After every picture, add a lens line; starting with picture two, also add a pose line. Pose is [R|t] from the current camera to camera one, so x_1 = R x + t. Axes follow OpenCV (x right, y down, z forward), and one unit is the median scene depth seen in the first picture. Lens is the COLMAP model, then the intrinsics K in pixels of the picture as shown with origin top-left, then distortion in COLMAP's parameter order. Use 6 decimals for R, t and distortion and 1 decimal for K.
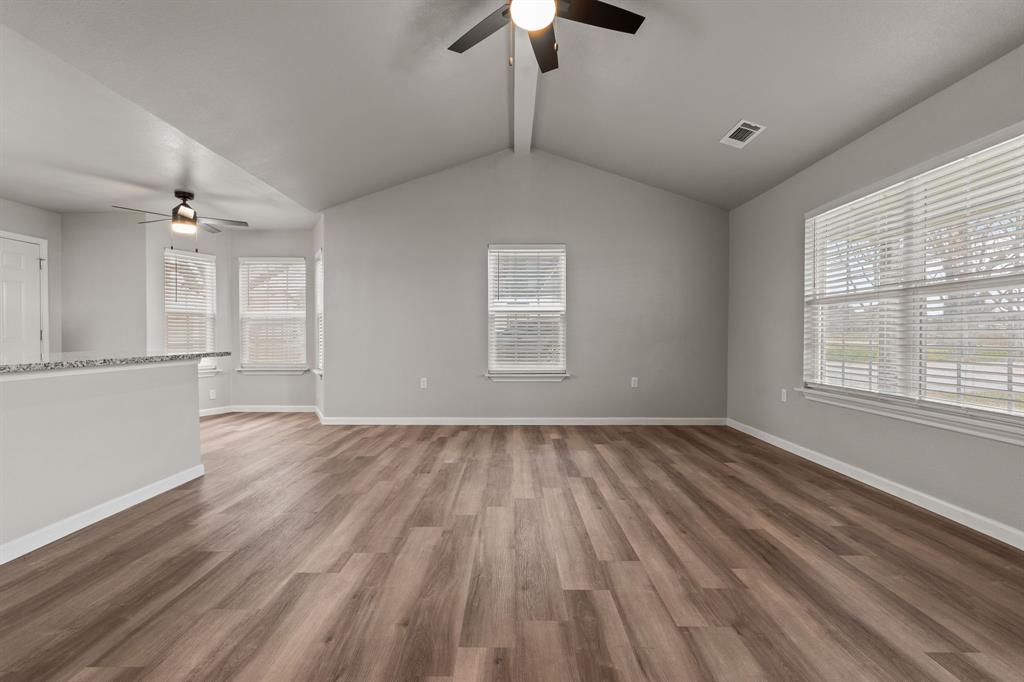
lens RADIAL K [[451.3, 0, 508.1], [0, 451.3, 342.2], [0, 0, 1]] dist [-0.000635, -0.000255]
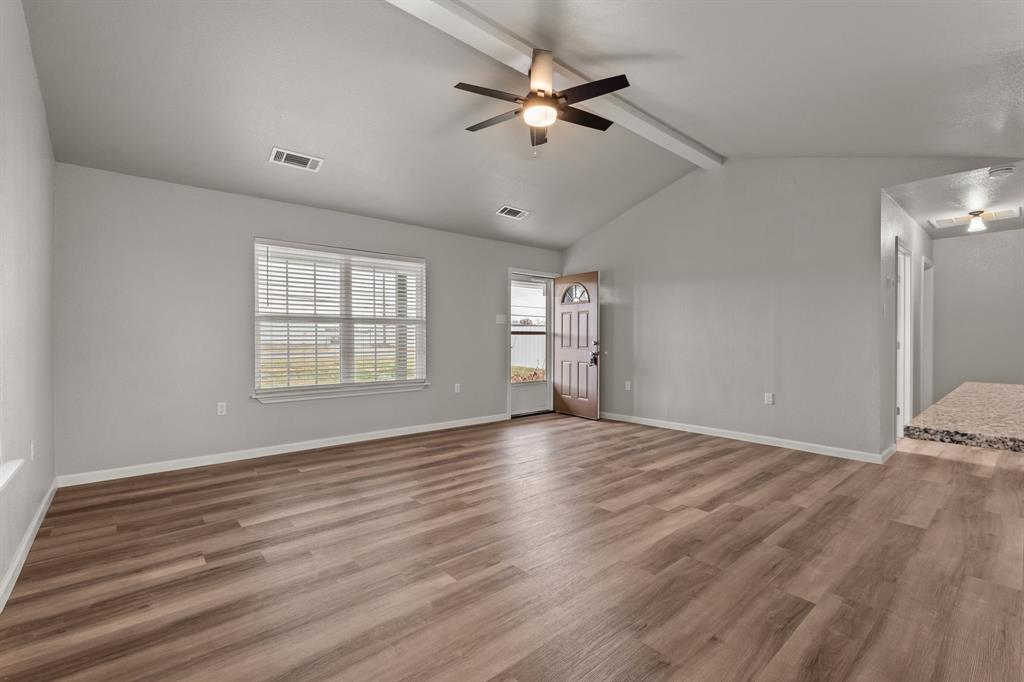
lens RADIAL K [[451.3, 0, 515.2], [0, 451.3, 337.6], [0, 0, 1]] dist [-0.000635, -0.000255]
pose [[-0.668987, -0.001842, 0.743272, -0.837716], [0.007537, 0.999929, 0.009261, -0.062137], [-0.743236, 0.011798, -0.668925, 1.799342]]
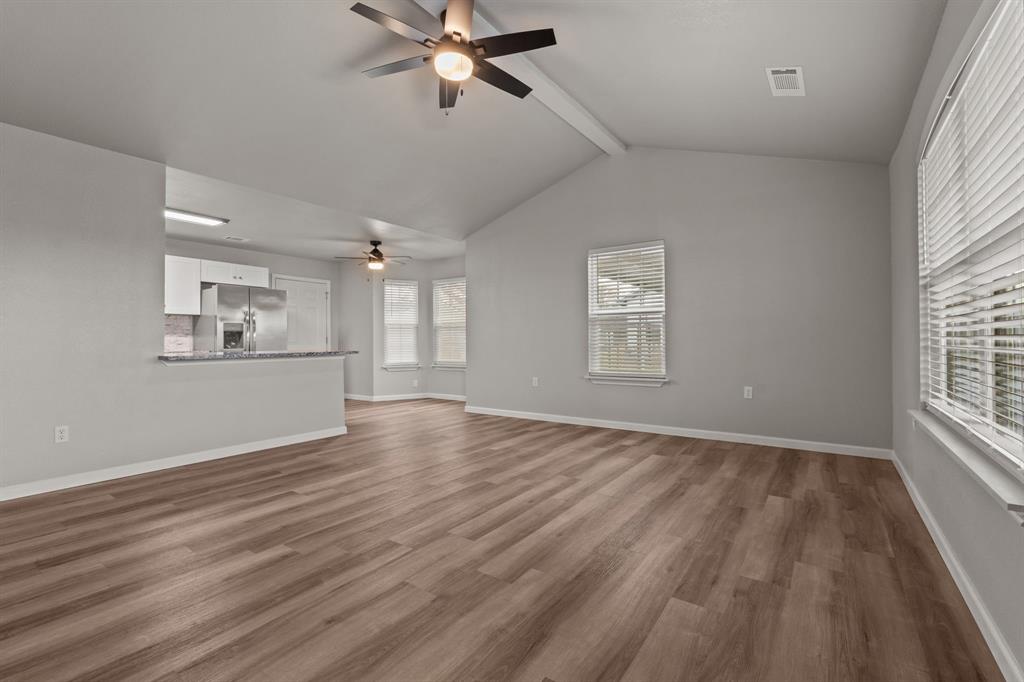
lens RADIAL K [[451.3, 0, 503.6], [0, 451.3, 339.5], [0, 0, 1]] dist [-0.000635, -0.000255]
pose [[0.817525, -0.006965, -0.575851, 0.758069], [-0.001186, 0.999904, -0.013777, 0.004410], [0.575892, 0.011945, 0.817439, 0.100097]]
